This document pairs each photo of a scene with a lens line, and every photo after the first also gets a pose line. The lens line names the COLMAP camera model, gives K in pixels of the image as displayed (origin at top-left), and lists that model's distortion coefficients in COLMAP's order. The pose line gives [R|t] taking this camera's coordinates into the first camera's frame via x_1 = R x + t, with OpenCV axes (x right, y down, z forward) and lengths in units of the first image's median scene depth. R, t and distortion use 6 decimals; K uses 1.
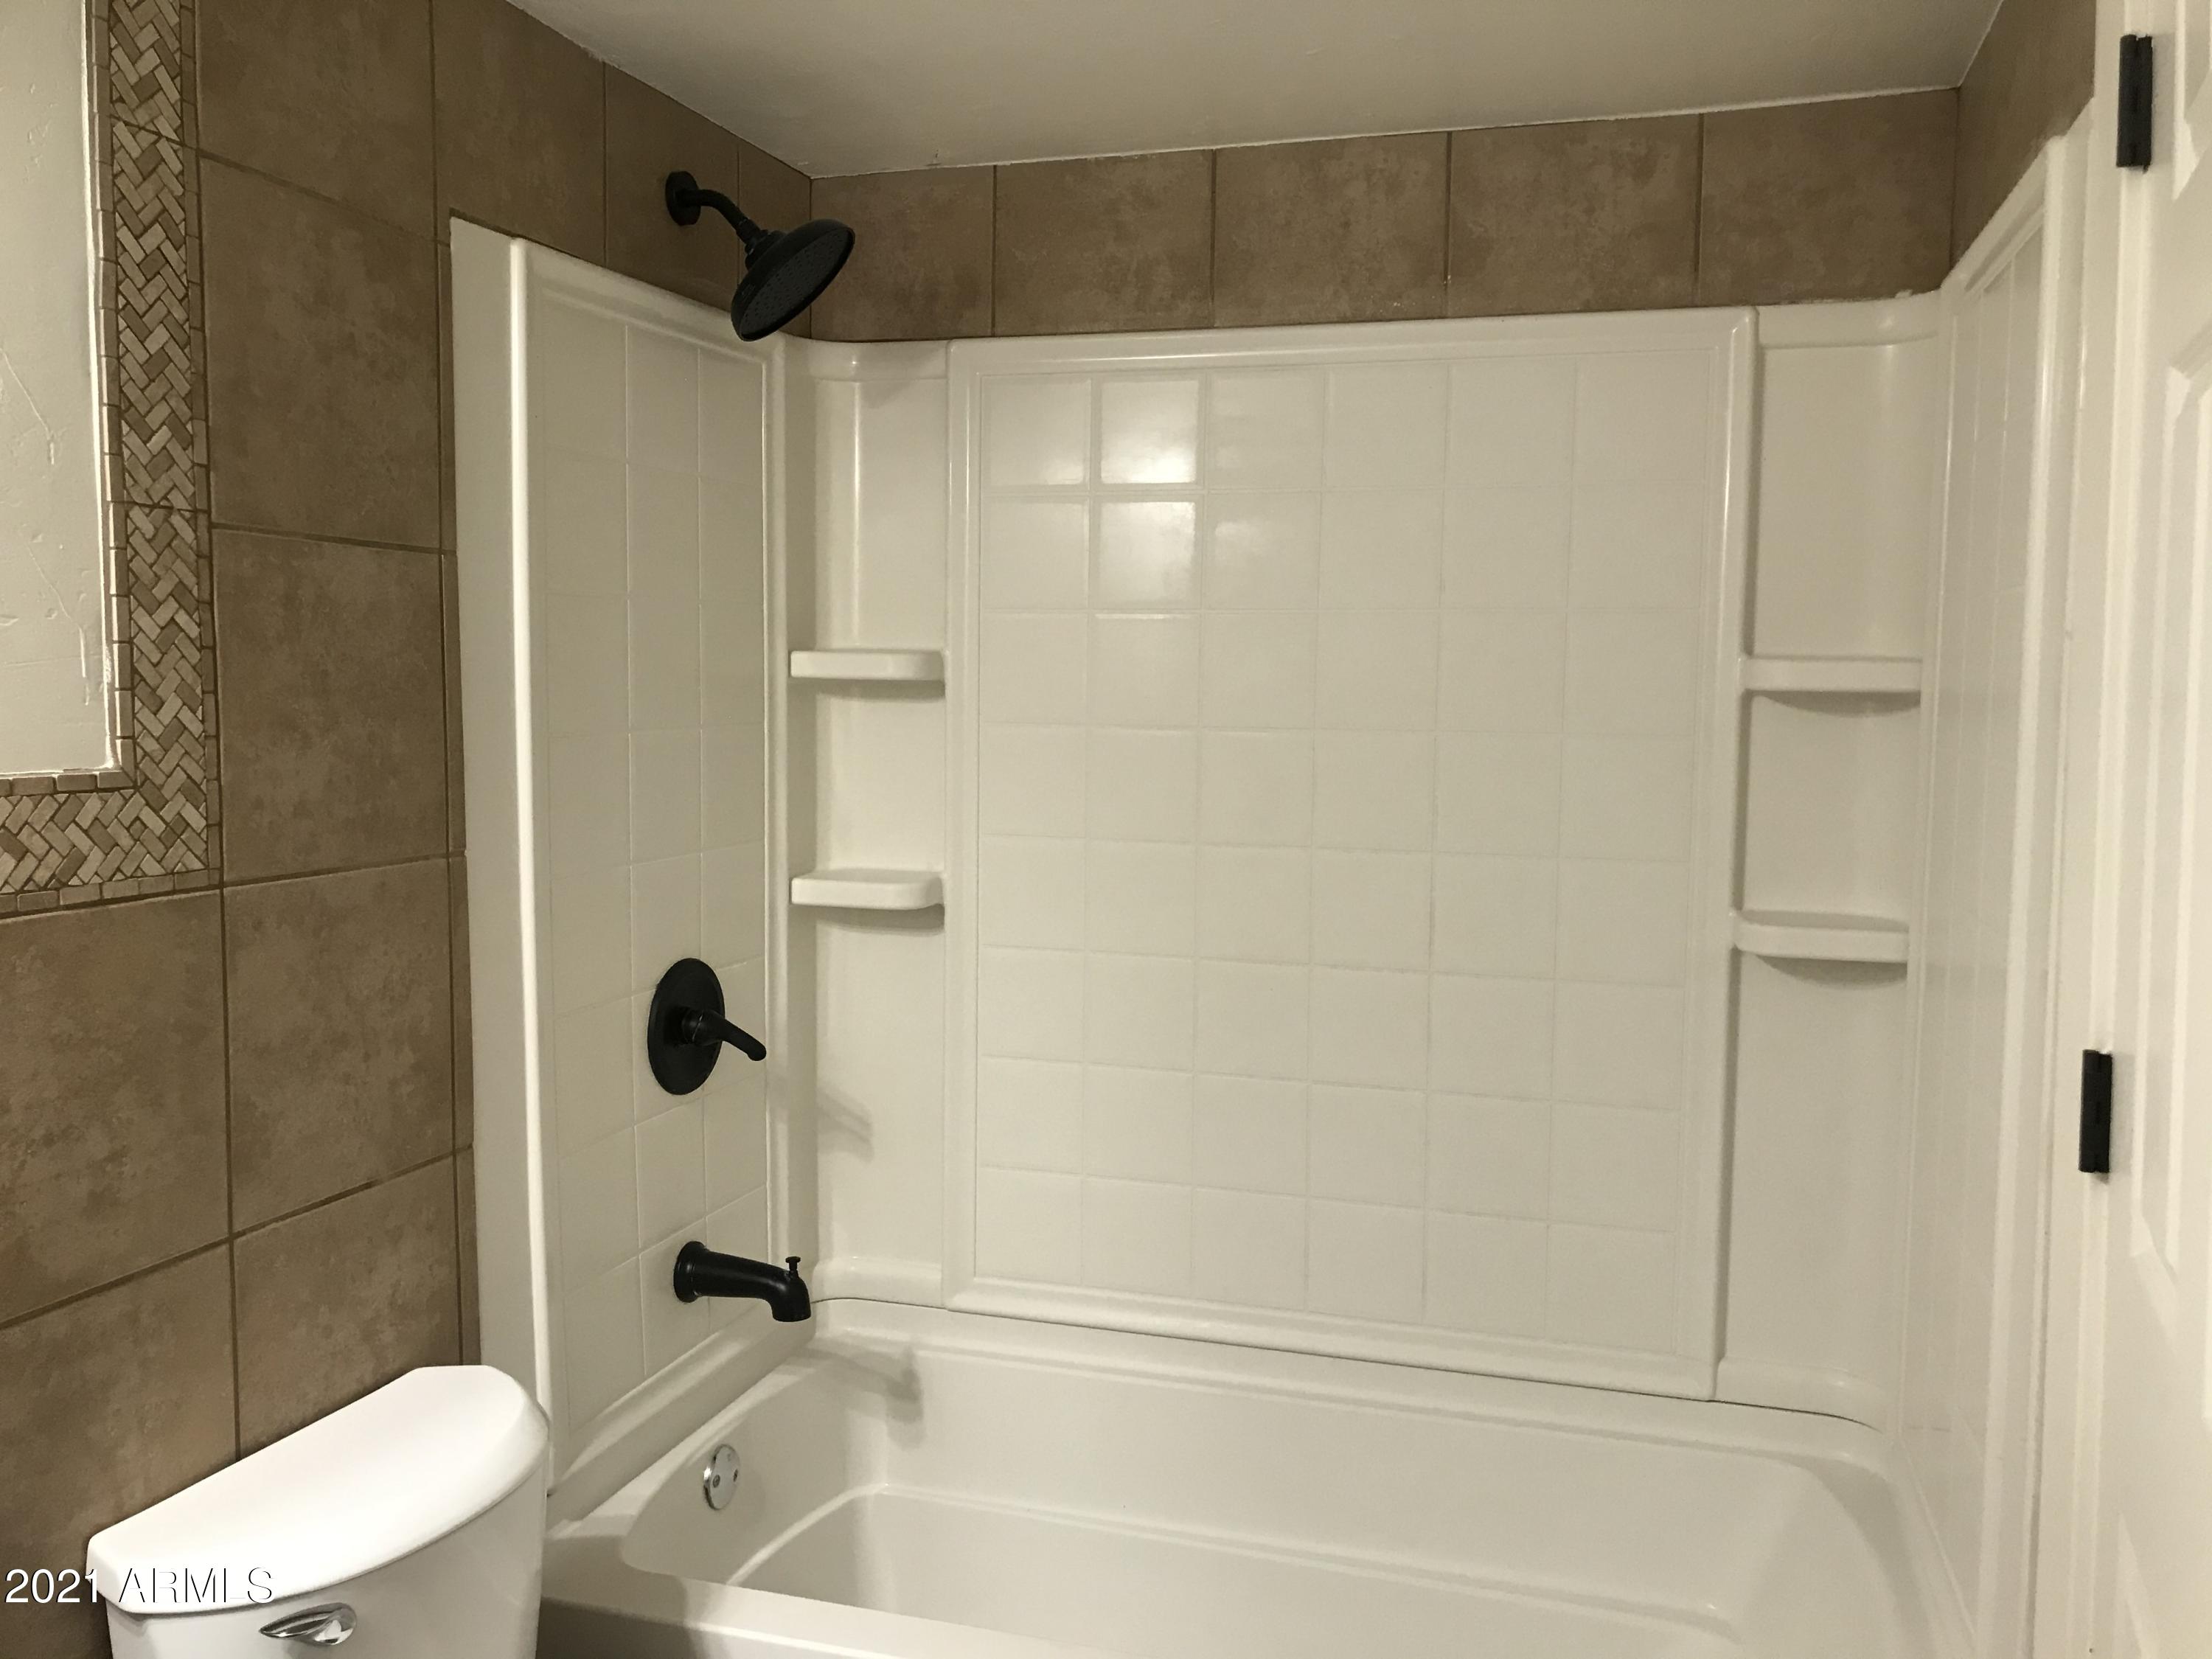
lens RADIAL K [[1837.5, 0, 1105.5], [0, 1837.5, 826.6], [0, 0, 1]] dist [0.017003, 0.010751]
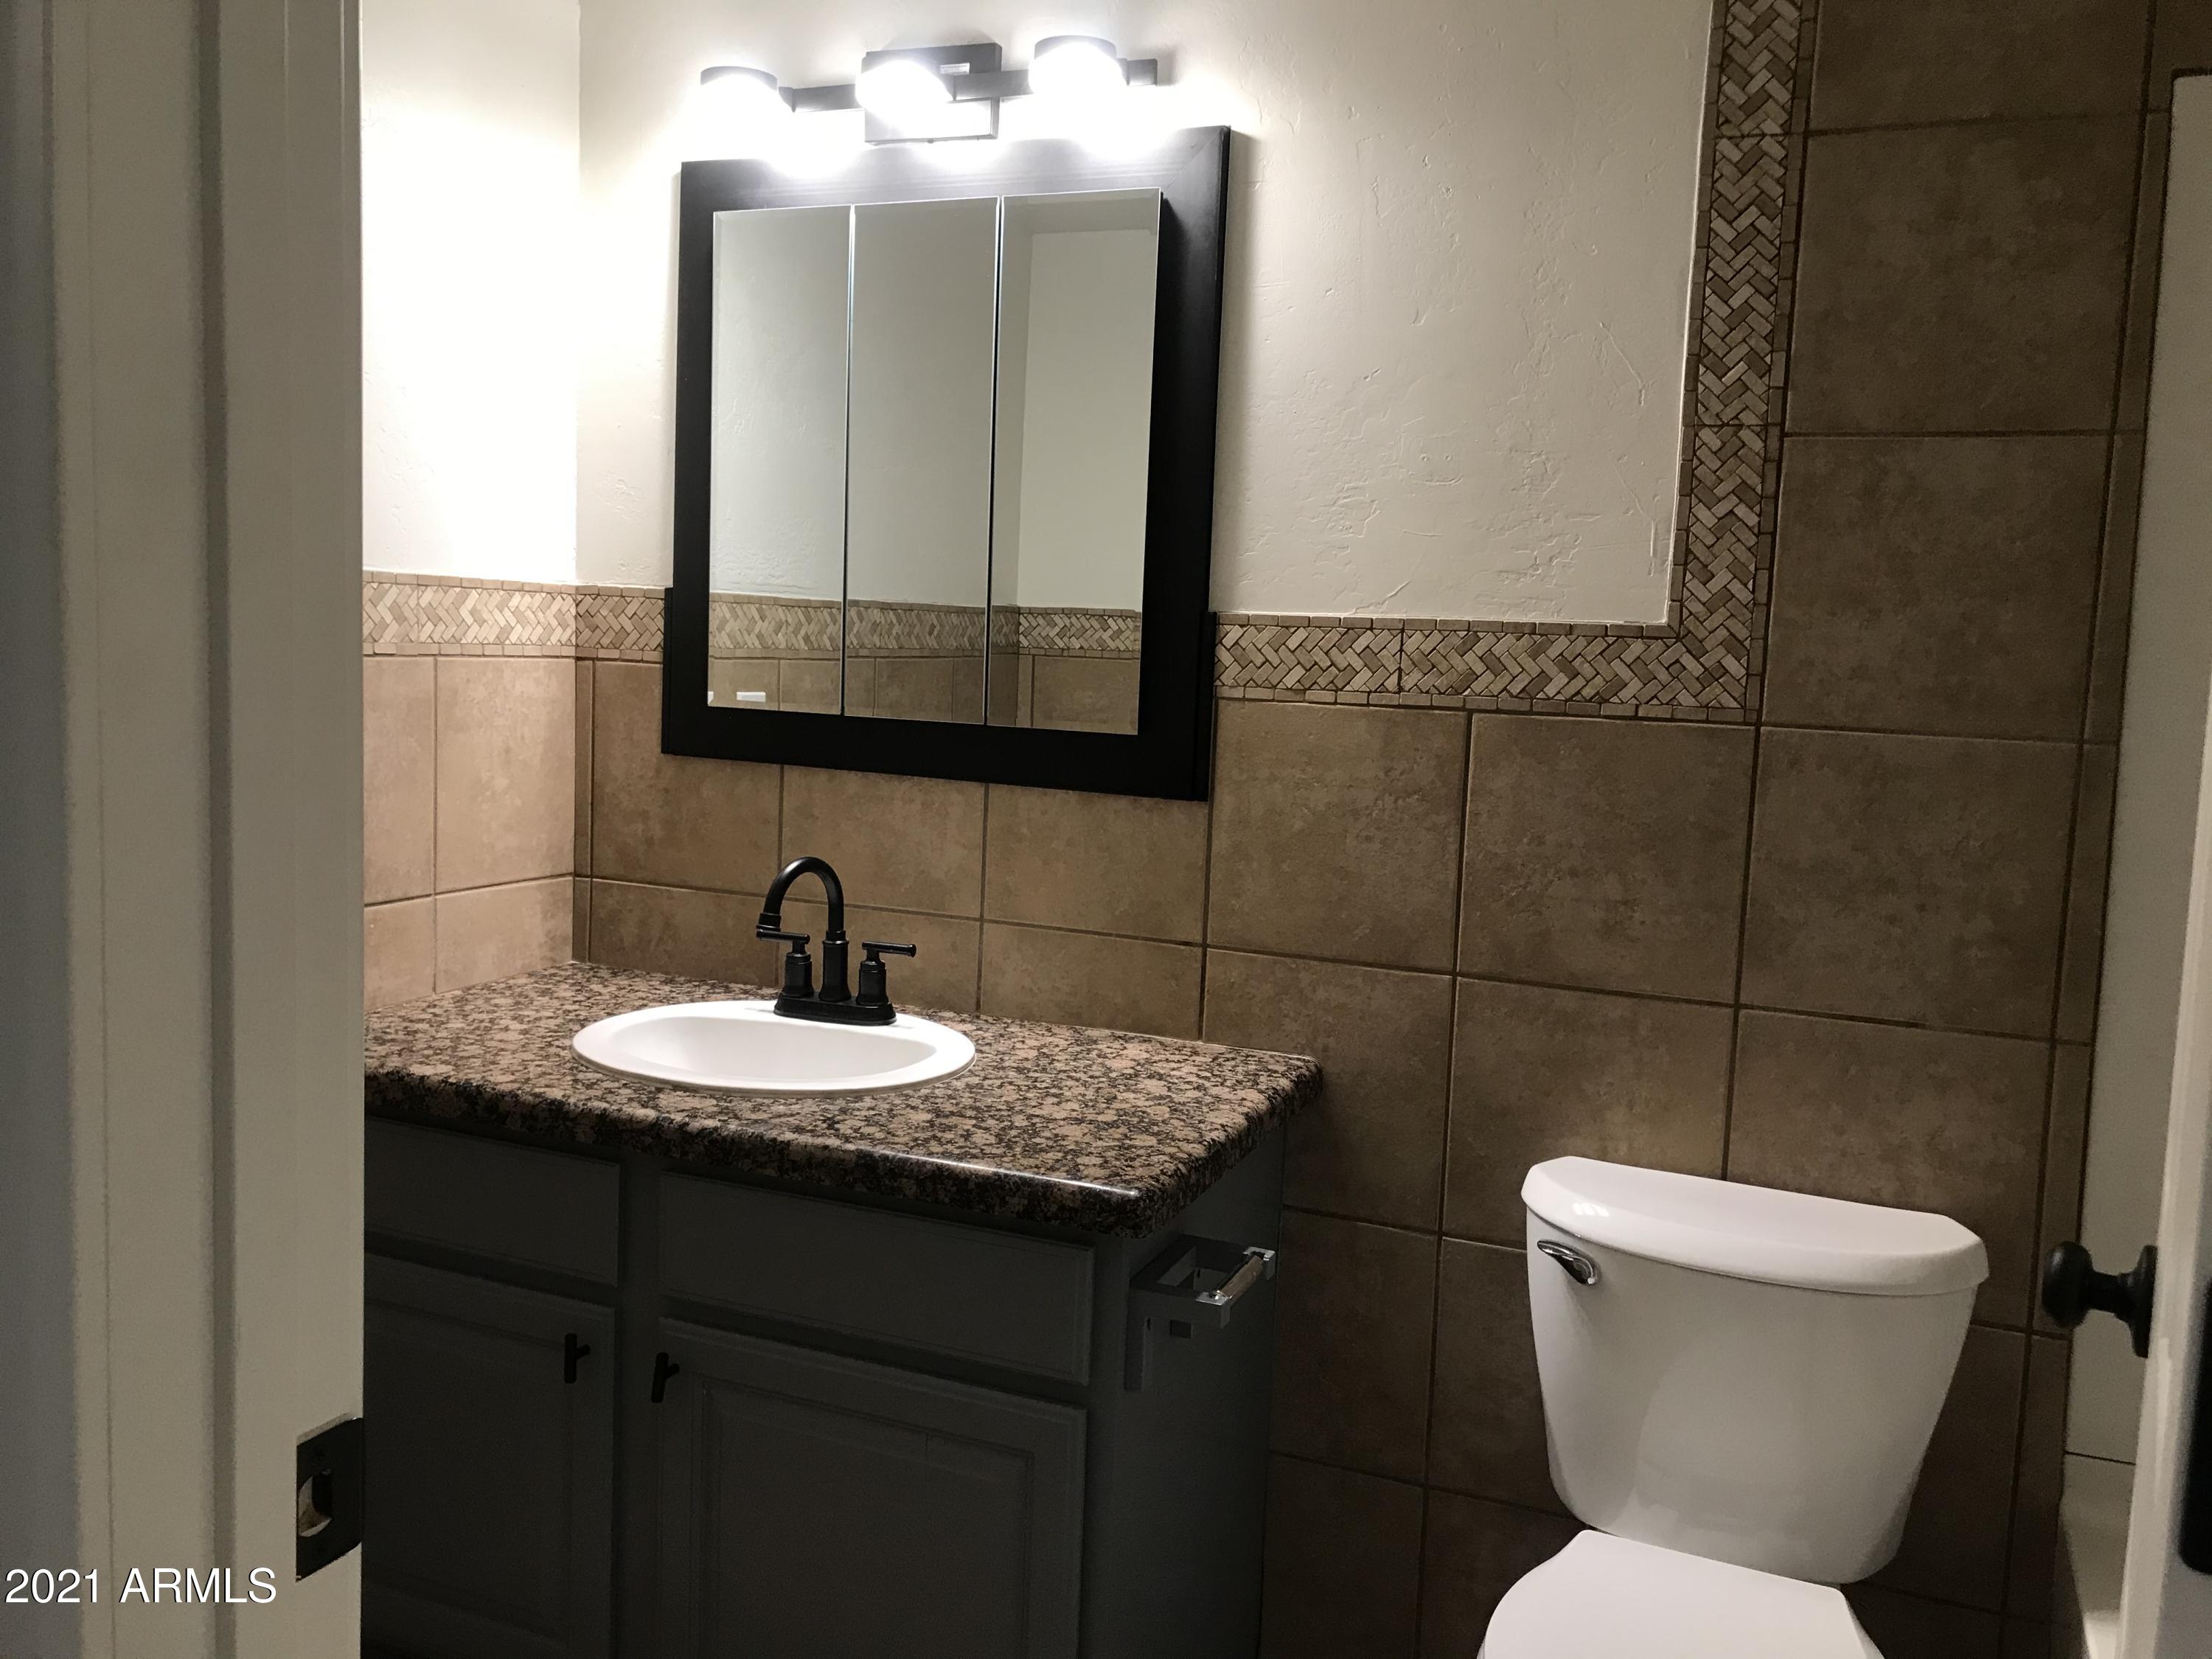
lens RADIAL K [[1837.5, 0, 1106.0], [0, 1837.5, 826.0], [0, 0, 1]] dist [0.017003, 0.010751]
pose [[-0.108020, 0.094535, -0.989644, 0.841030], [-0.115316, 0.987557, 0.106923, 0.018123], [0.987438, 0.125672, -0.095774, 0.713424]]
